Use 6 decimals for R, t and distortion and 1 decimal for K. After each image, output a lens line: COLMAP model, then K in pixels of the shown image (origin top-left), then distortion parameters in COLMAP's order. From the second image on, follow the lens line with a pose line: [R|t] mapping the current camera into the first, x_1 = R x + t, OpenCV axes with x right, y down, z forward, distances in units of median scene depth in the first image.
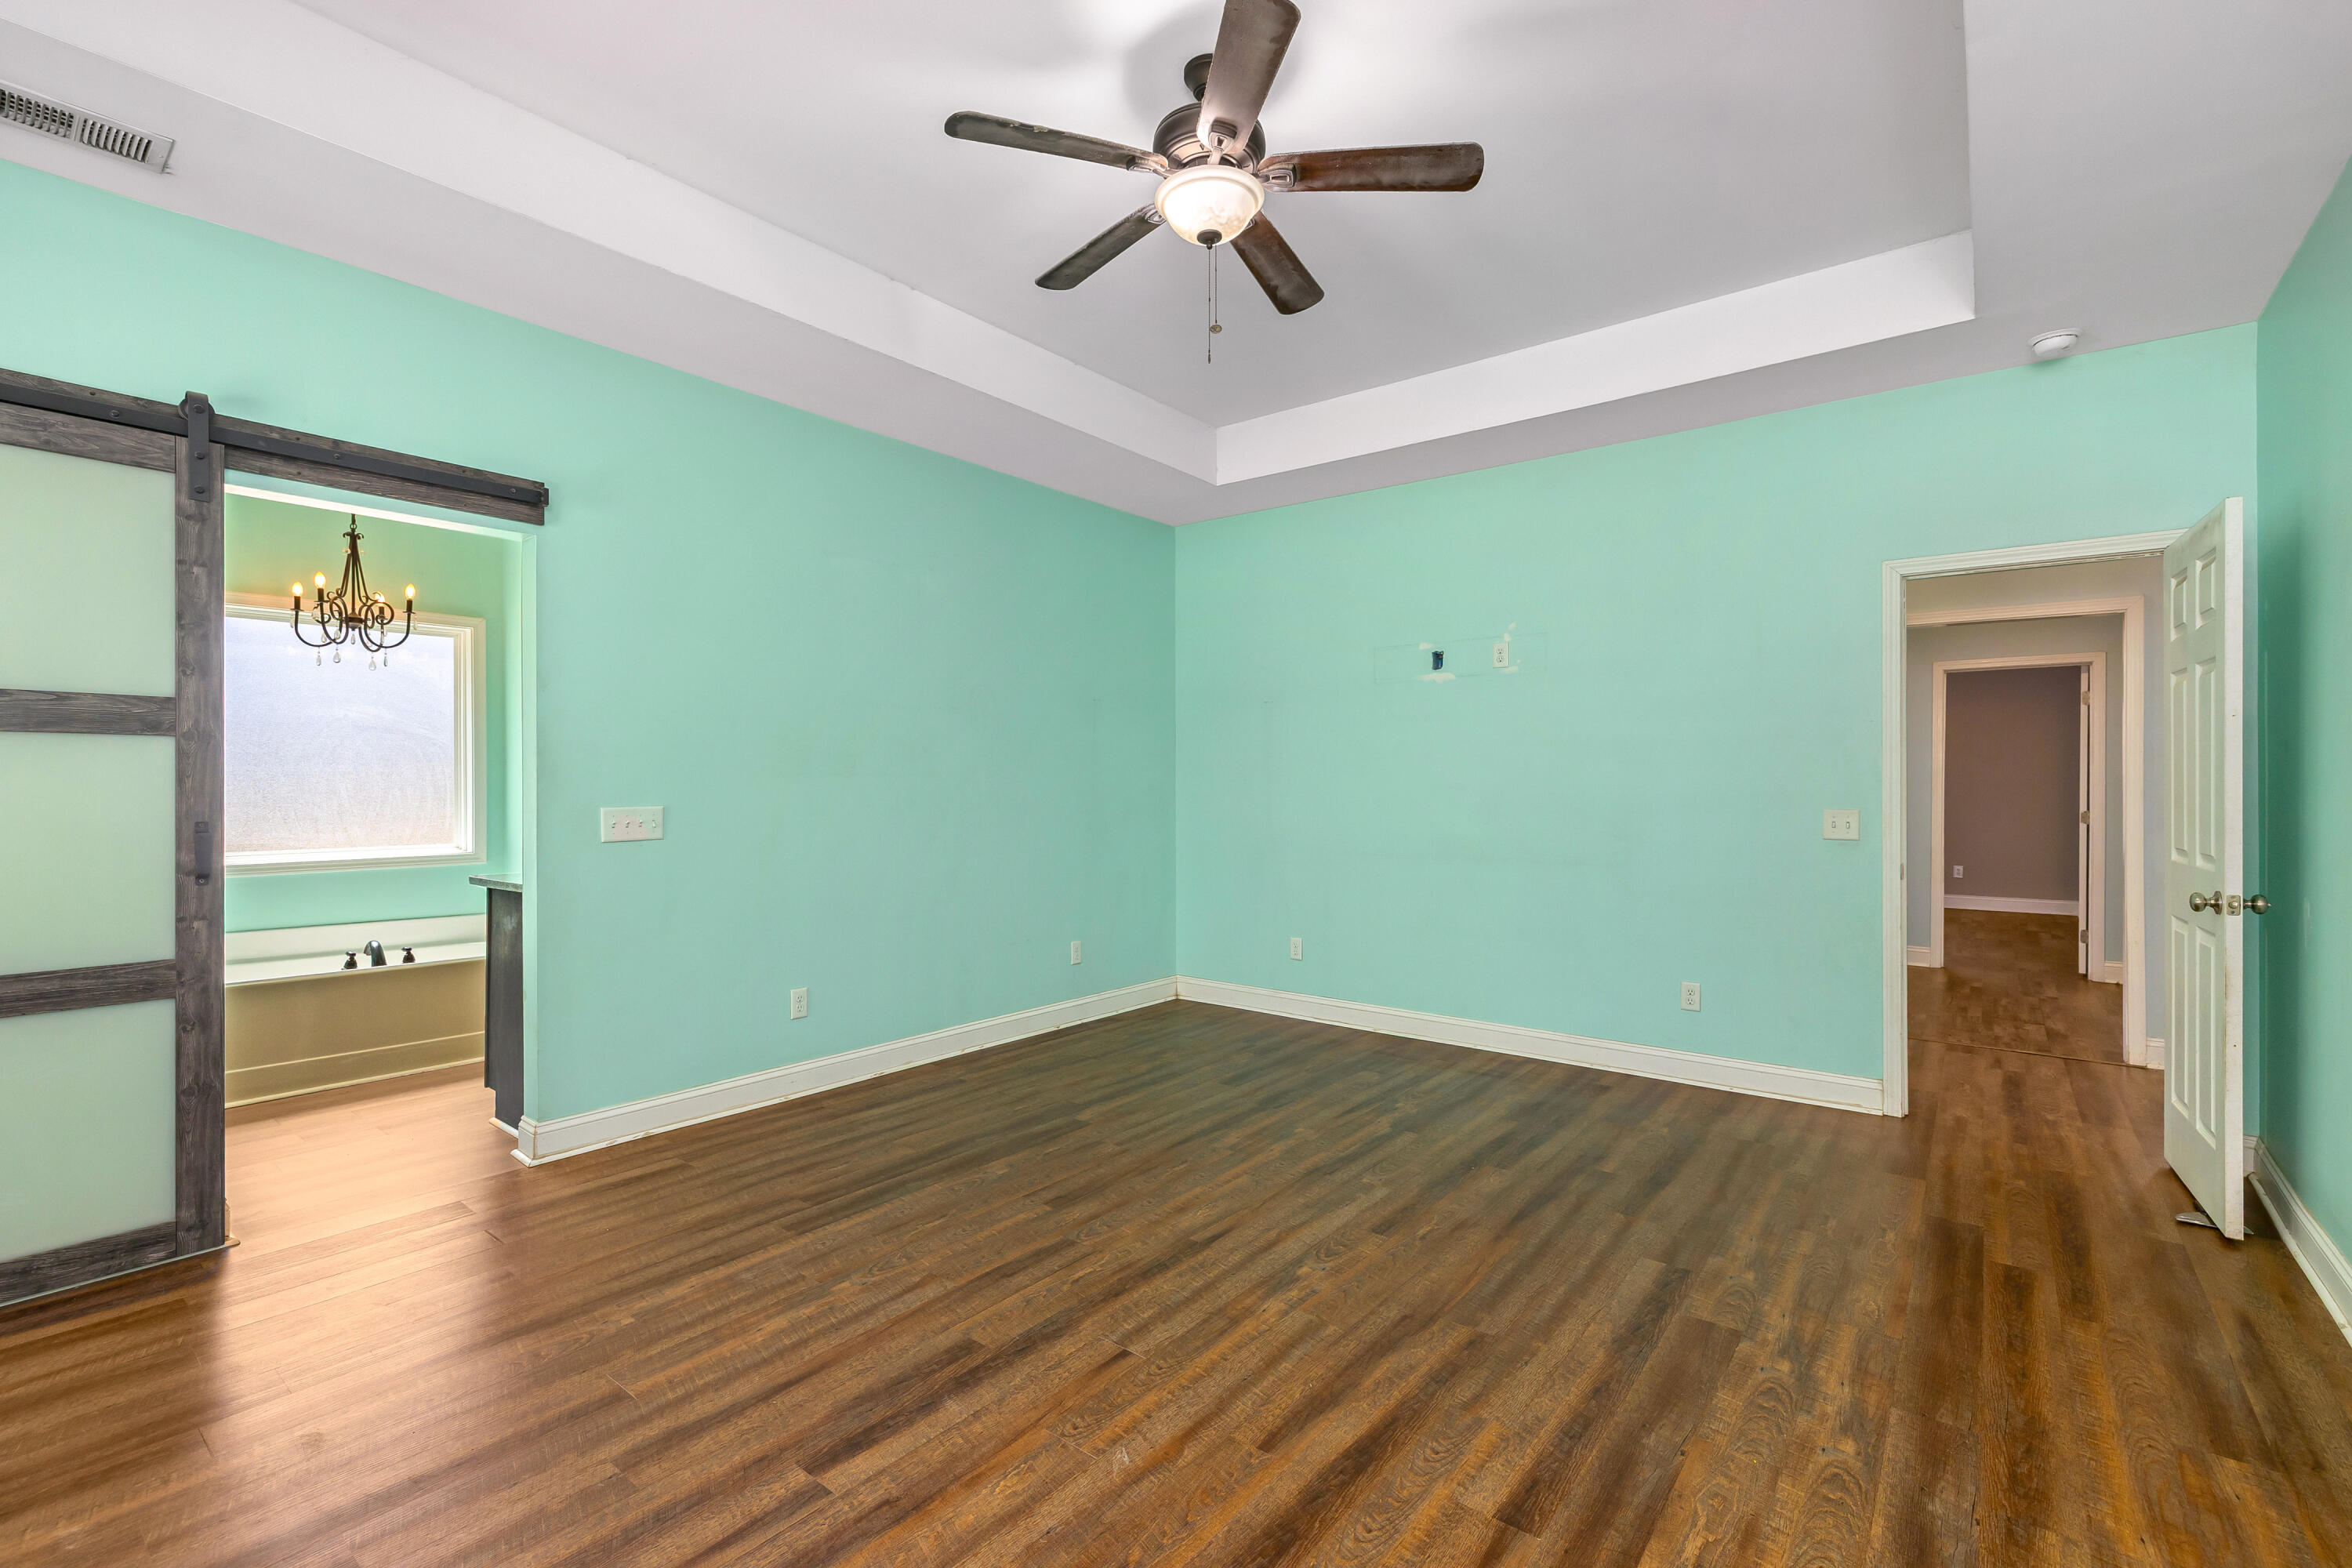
lens RADIAL K [[1012.5, 0, 1172.9], [0, 1012.5, 801.3], [0, 0, 1]] dist [0.000412, 0.000324]
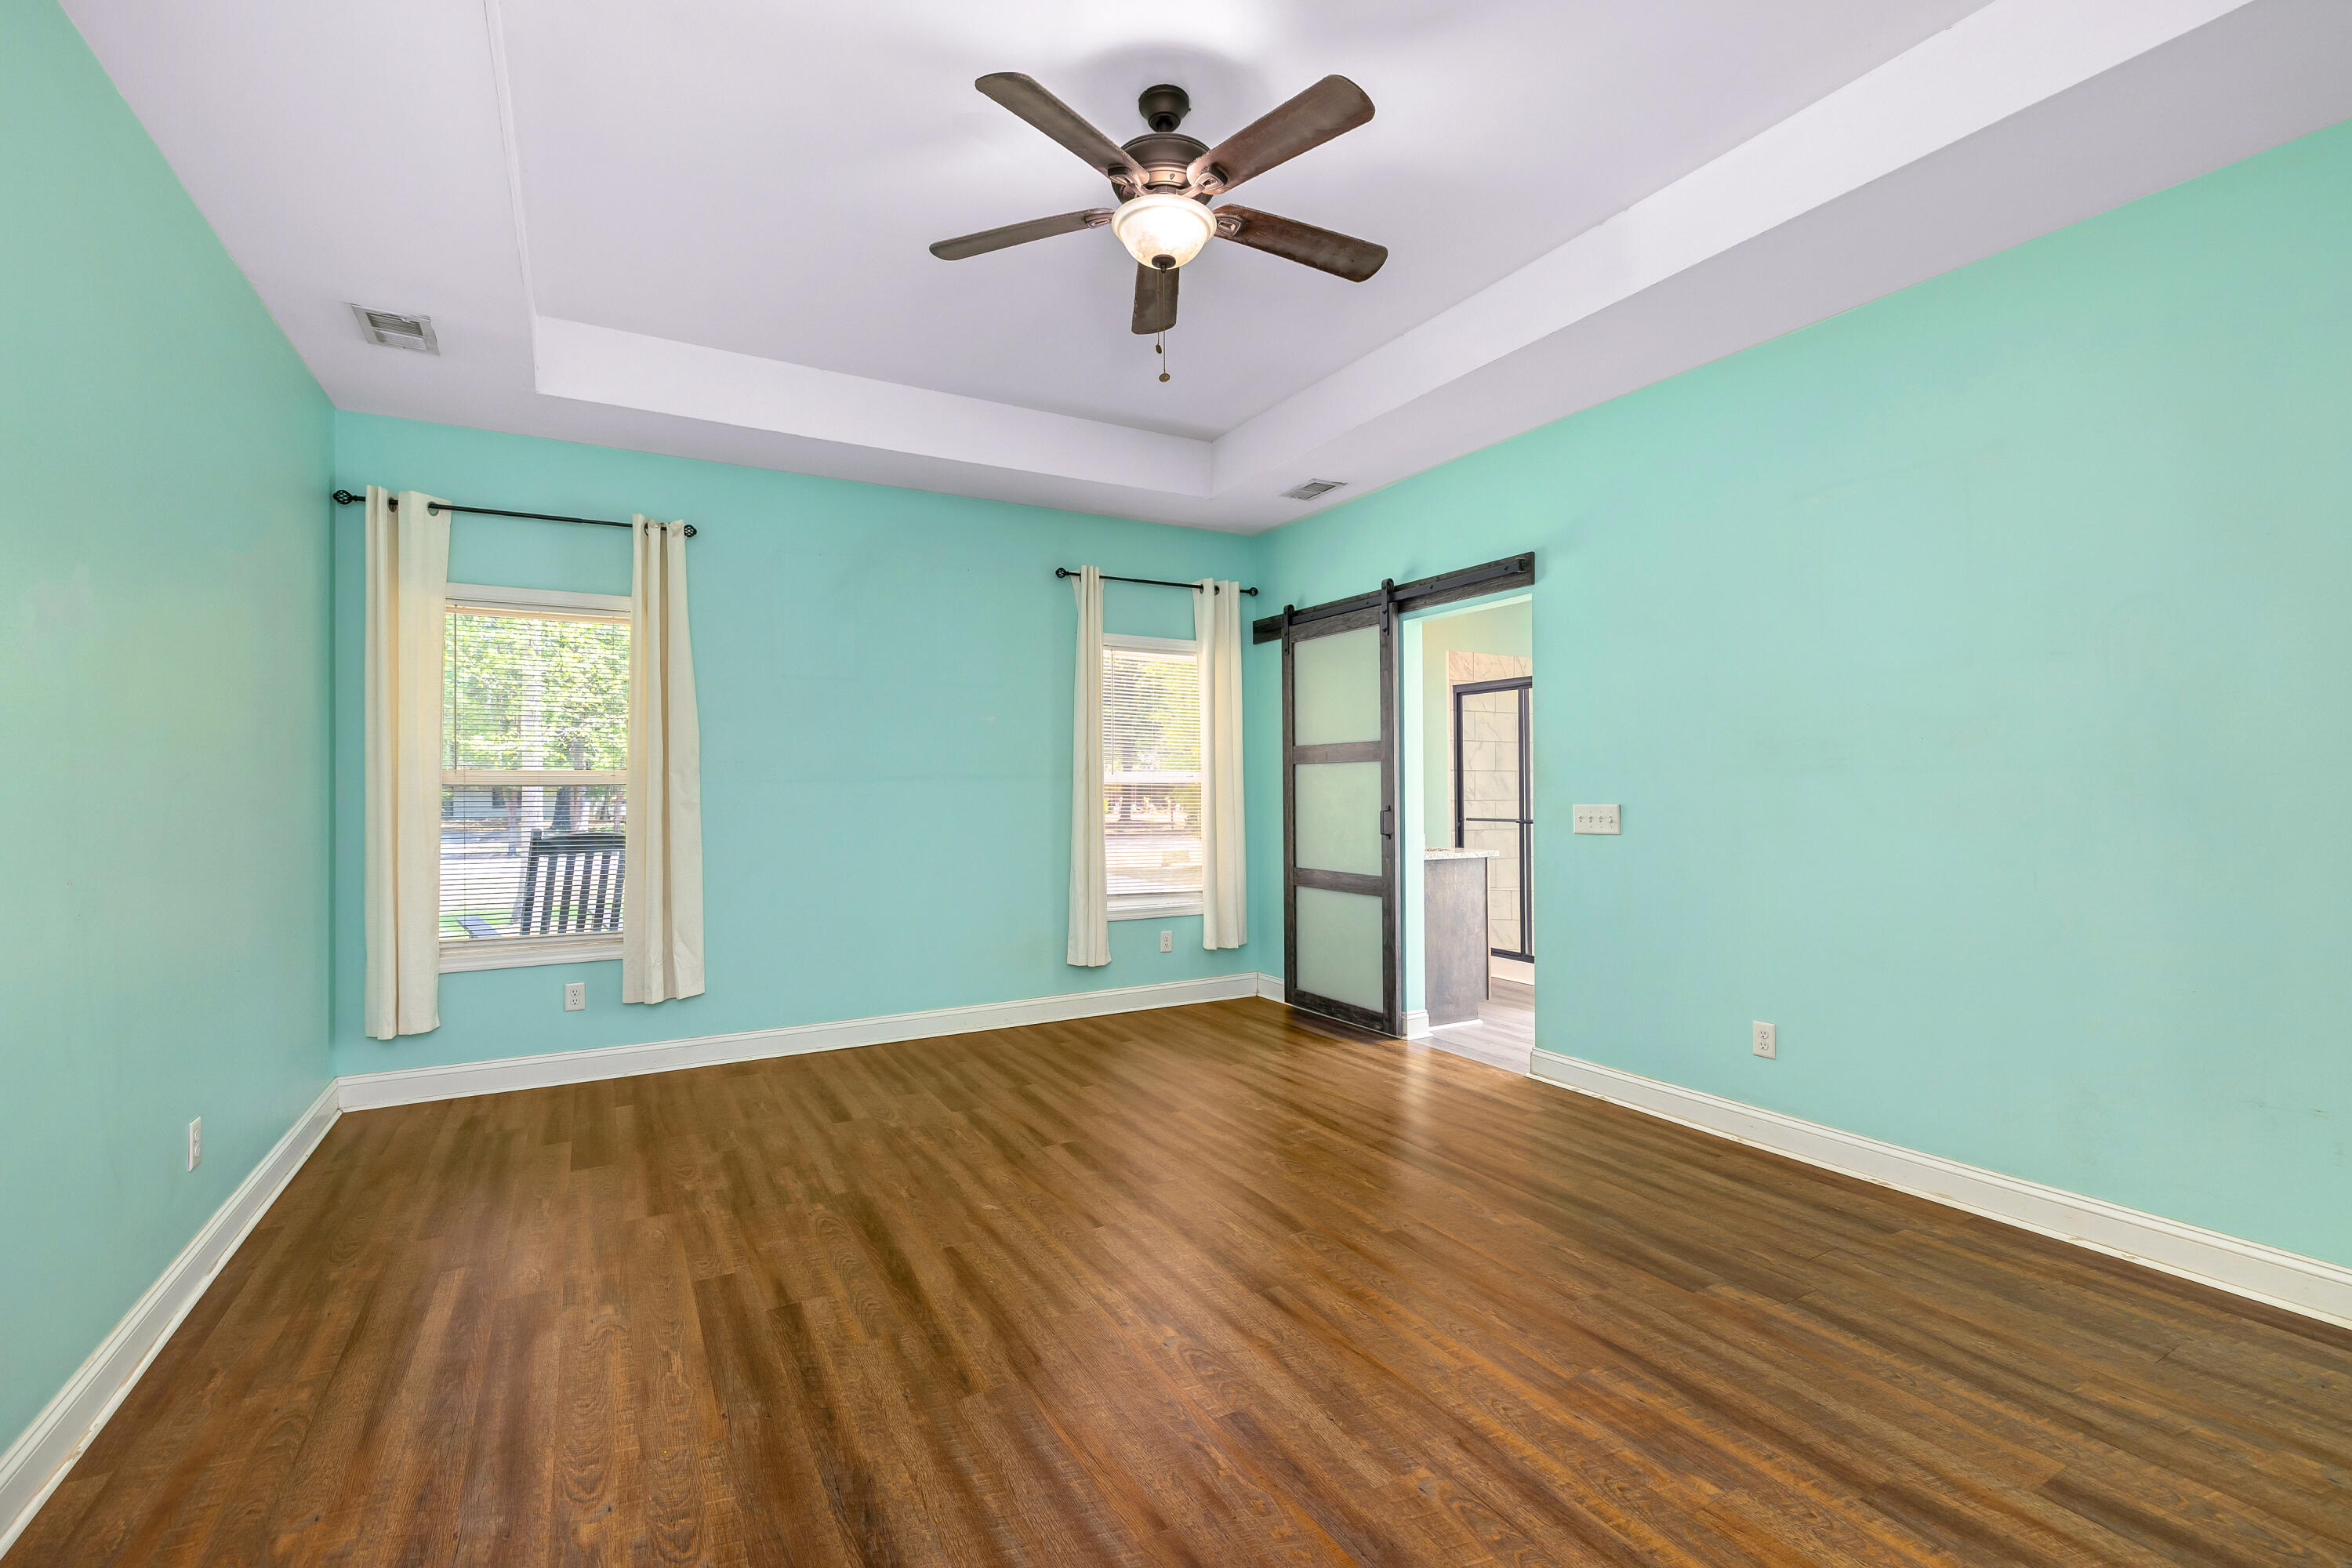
lens RADIAL K [[1012.5, 0, 1155.3], [0, 1012.5, 785.6], [0, 0, 1]] dist [0.000412, 0.000324]
pose [[-0.374810, -0.000222, -0.927101, 0.958857], [-0.008872, 0.999955, 0.003347, -0.019798], [0.927059, 0.009480, -0.374795, 1.316181]]
